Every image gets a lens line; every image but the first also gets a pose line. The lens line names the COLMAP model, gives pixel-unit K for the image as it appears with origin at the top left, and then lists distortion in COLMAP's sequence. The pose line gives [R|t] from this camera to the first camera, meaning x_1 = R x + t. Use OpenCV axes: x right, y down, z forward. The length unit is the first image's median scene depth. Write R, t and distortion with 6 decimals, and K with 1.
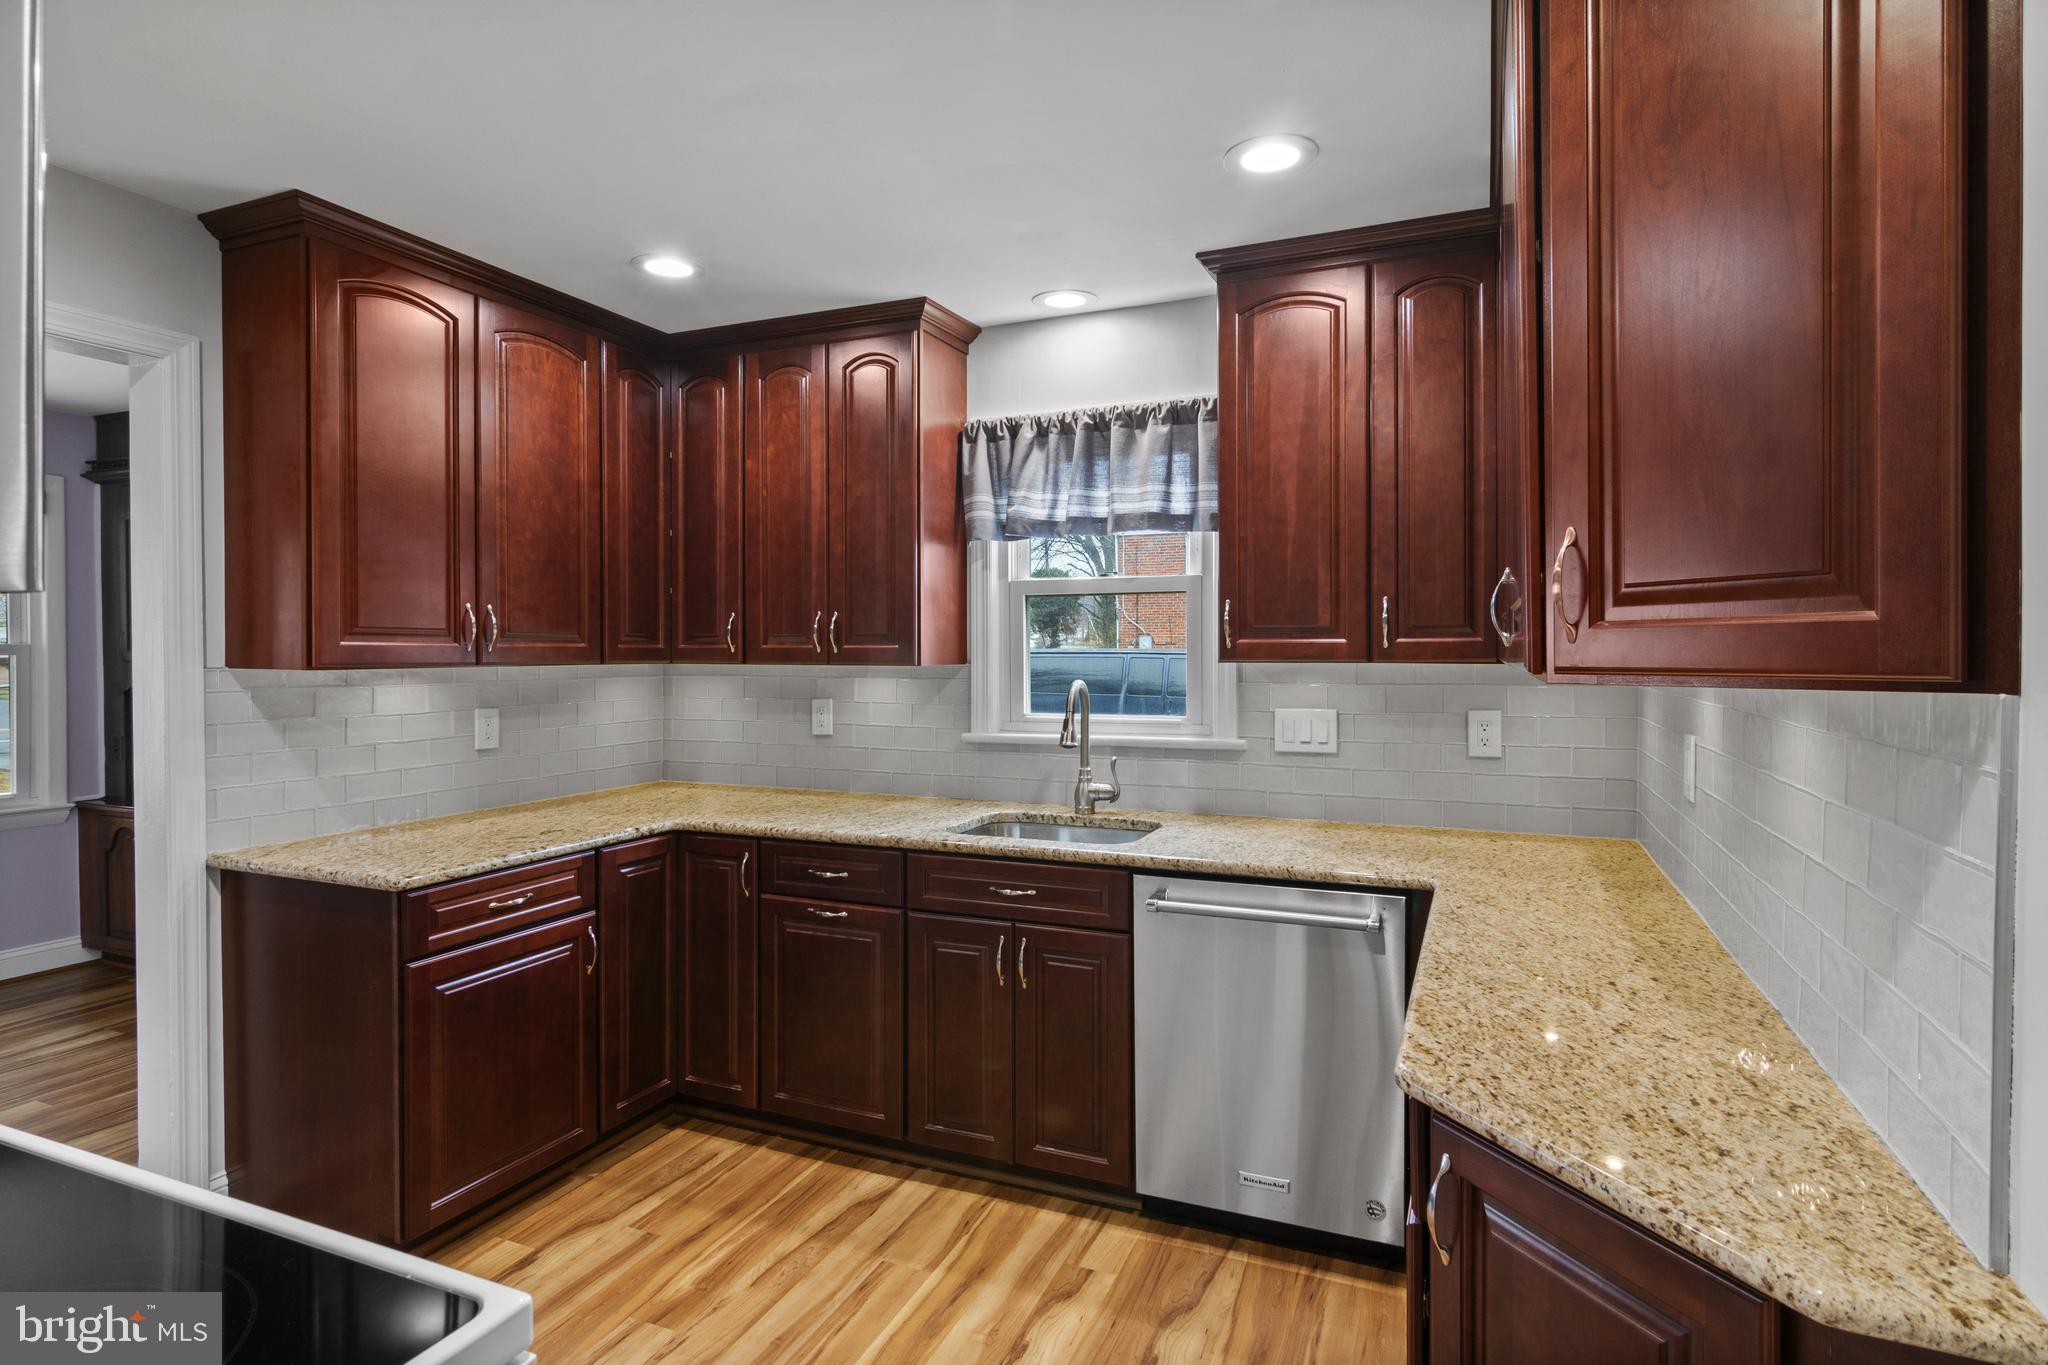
lens RADIAL K [[1032.7, 0, 1036.8], [0, 1032.7, 665.0], [0, 0, 1]] dist [-0.005905, 0.003836]
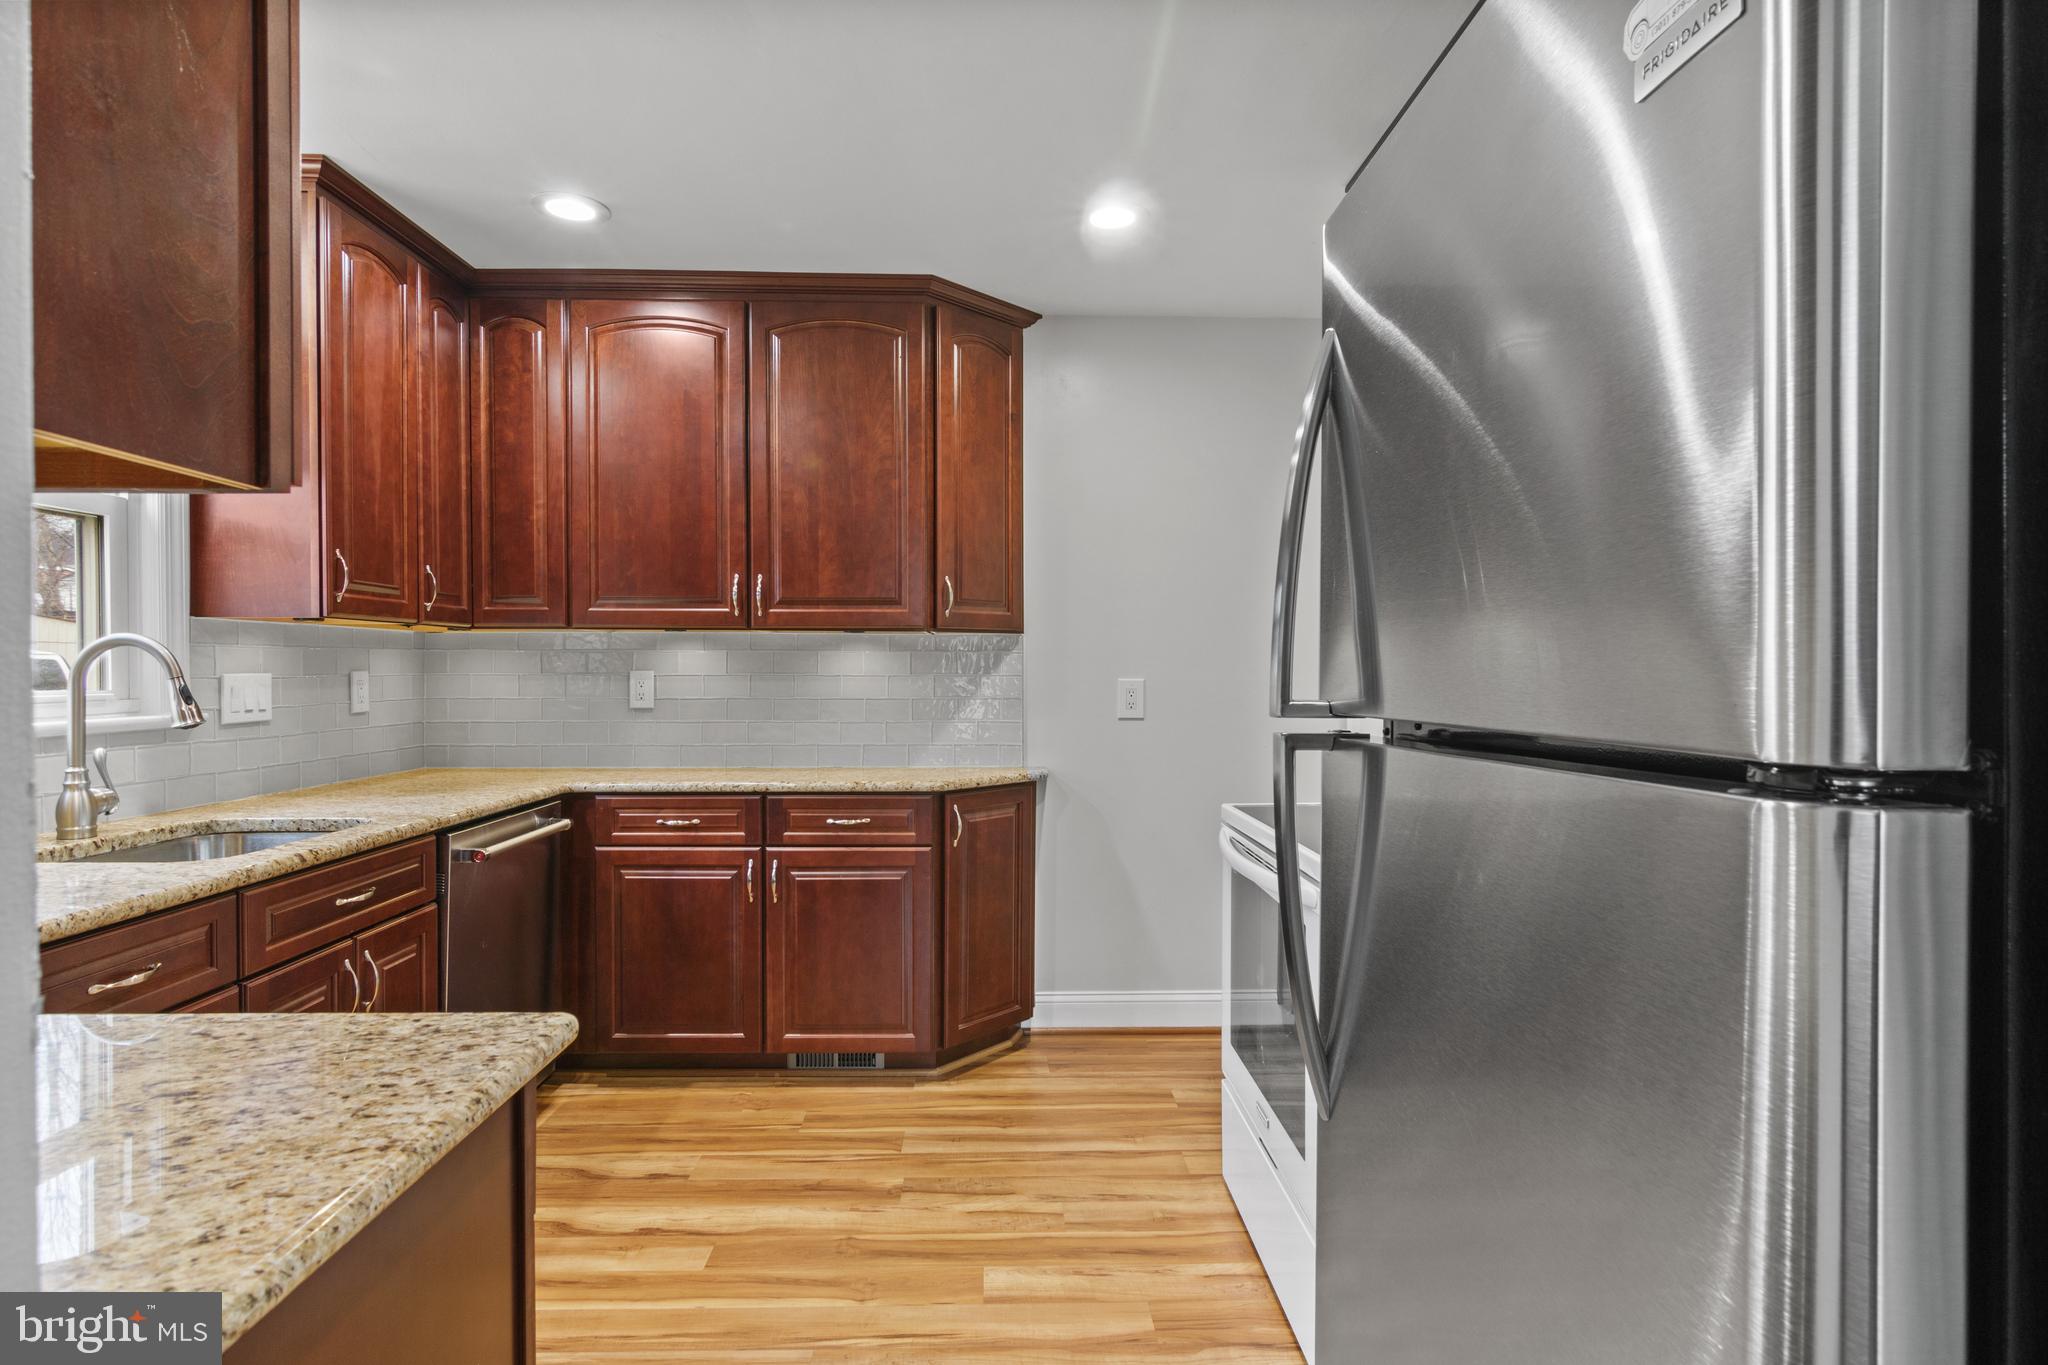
lens RADIAL K [[1032.7, 0, 1018.3], [0, 1032.7, 687.6], [0, 0, 1]] dist [-0.005905, 0.003836]
pose [[-0.394259, -0.013655, 0.918898, -0.875551], [0.008239, 0.999797, 0.018392, 0.046747], [-0.918963, 0.014822, -0.394066, 0.784163]]
